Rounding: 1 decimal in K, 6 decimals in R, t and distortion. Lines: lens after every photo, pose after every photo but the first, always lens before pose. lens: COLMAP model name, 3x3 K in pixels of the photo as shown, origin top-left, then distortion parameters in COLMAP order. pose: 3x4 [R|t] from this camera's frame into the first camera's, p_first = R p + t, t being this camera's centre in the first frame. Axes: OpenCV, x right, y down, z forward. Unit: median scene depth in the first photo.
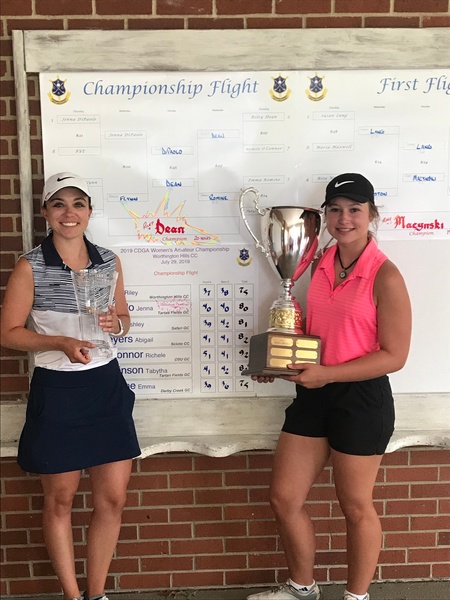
lens RADIAL K [[829.8, 0, 237.5], [0, 829.8, 304.2], [0, 0, 1]] dist [0.026838, 0.000000]
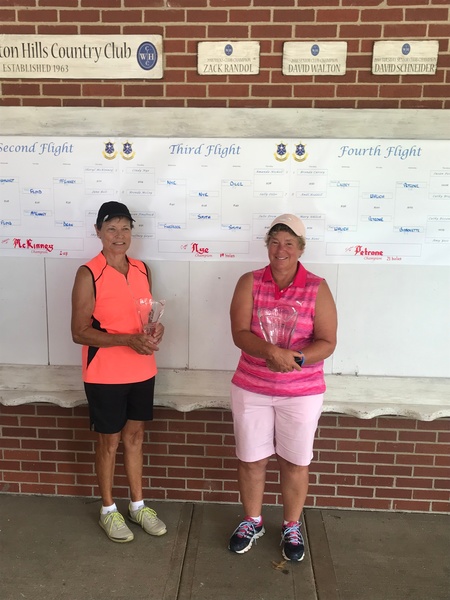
lens RADIAL K [[591.5, 0, 261.8], [0, 591.5, 322.0], [0, 0, 1]] dist [0.022978, 0.000000]
pose [[0.994039, 0.051412, -0.096137, 0.977590], [-0.048818, 0.998382, 0.029146, -0.022093], [0.097480, -0.024279, 0.994941, 0.032172]]
